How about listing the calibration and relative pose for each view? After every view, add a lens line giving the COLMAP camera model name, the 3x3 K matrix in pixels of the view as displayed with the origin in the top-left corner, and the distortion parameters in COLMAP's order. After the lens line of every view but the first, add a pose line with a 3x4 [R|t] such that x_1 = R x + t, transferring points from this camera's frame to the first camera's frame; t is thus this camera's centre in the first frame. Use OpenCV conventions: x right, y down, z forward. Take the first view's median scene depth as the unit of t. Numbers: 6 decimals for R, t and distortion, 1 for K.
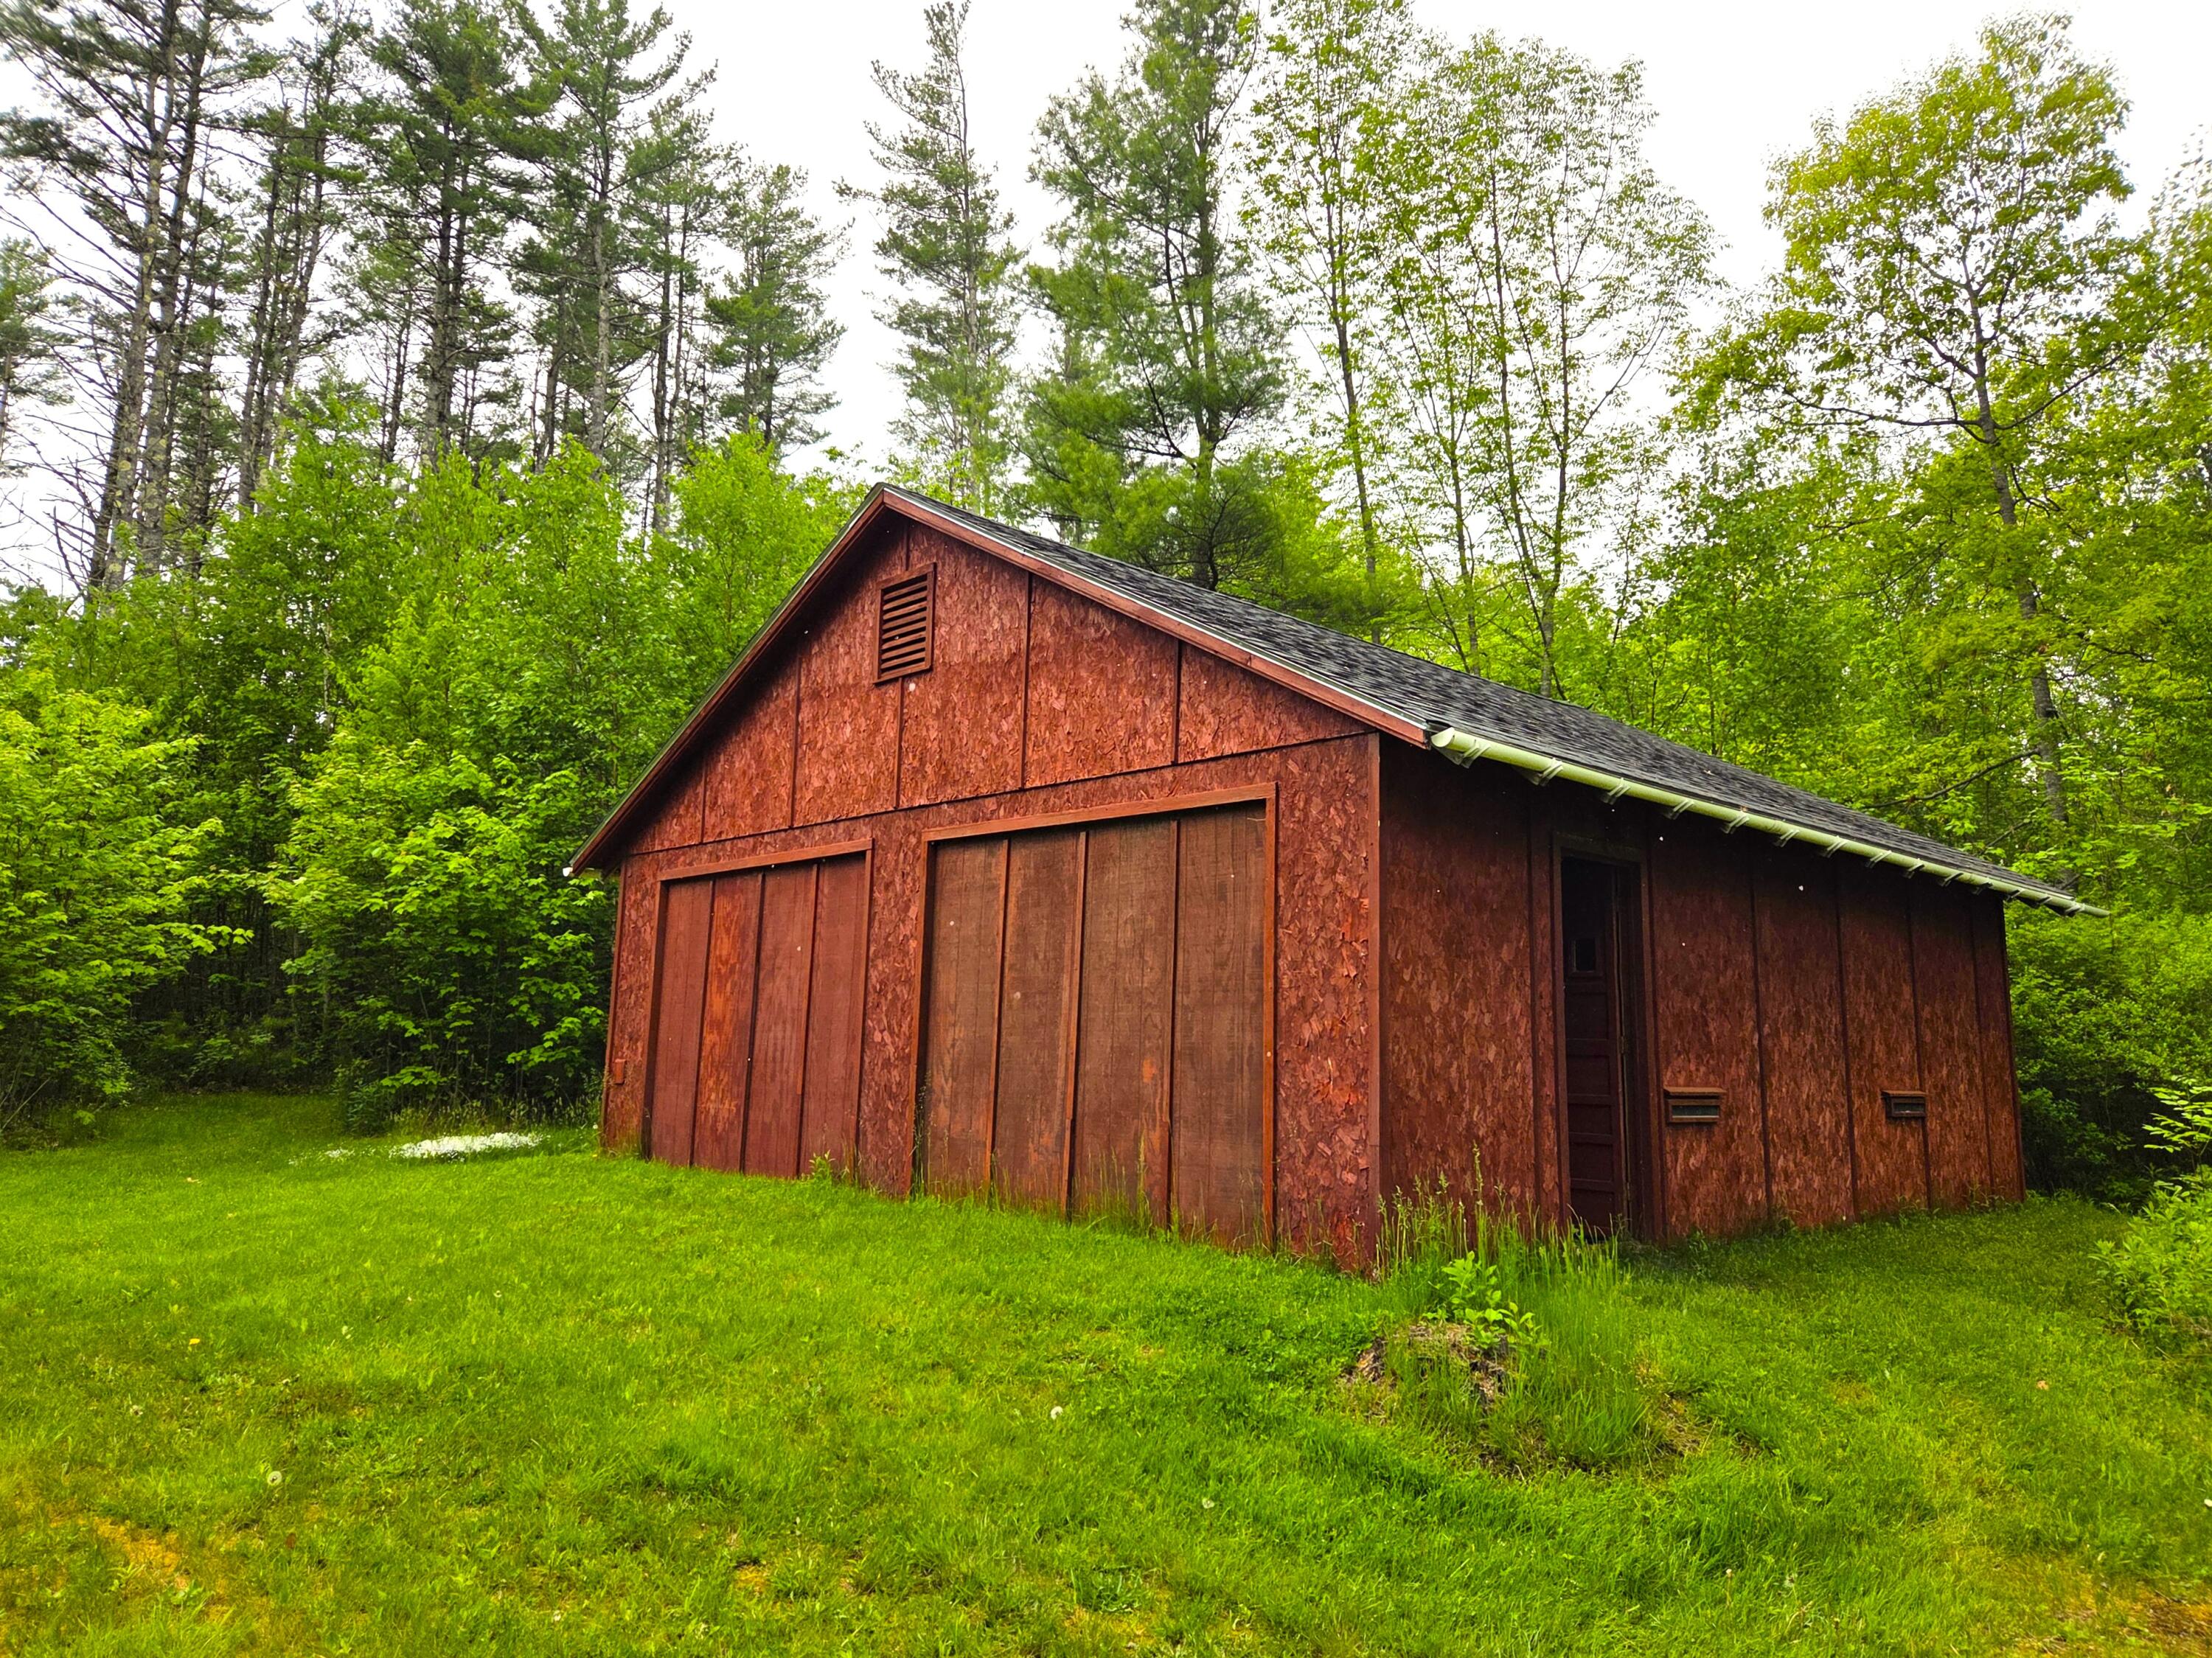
lens RADIAL K [[1486.0, 0, 1106.0], [0, 1486.0, 829.0], [0, 0, 1]] dist [0.098809, -0.072219]
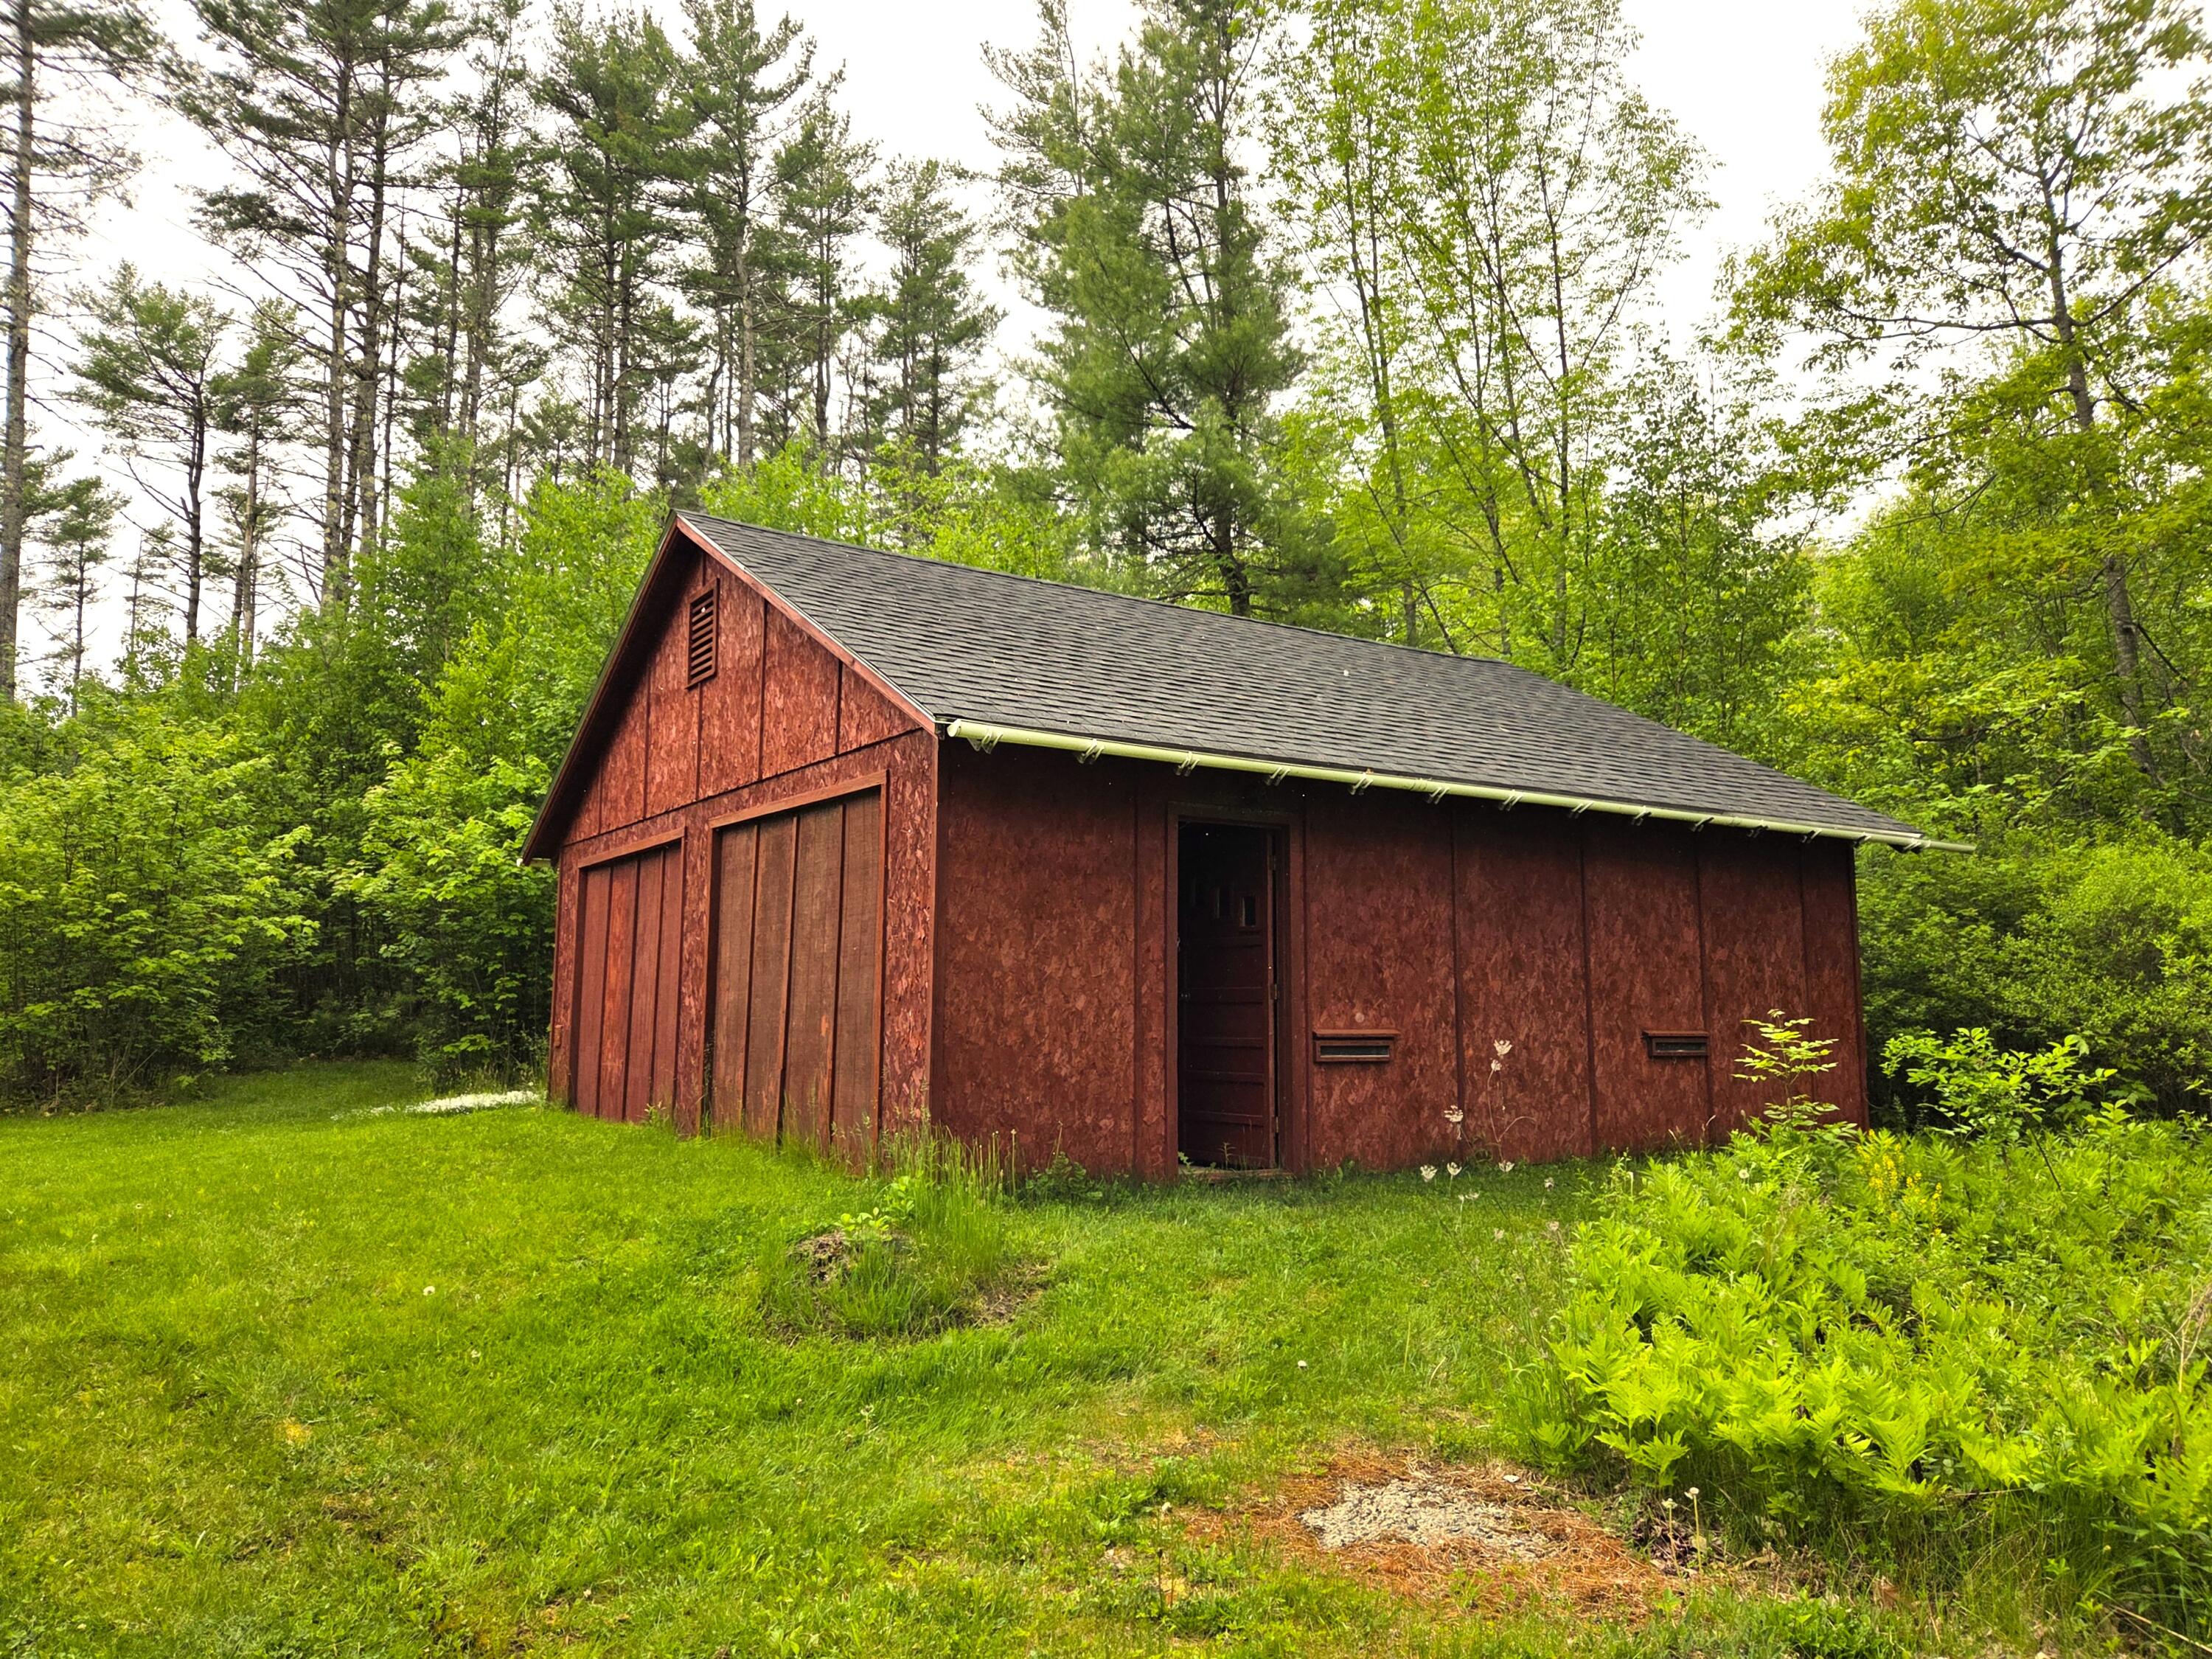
lens RADIAL K [[1487.2, 0, 1100.5], [0, 1487.2, 857.4], [0, 0, 1]] dist [0.116777, -0.103249]
pose [[0.985839, -0.035689, -0.163853, 0.204710], [0.042666, 0.998318, 0.039258, -0.001041], [0.162176, -0.045693, 0.985703, -0.042544]]
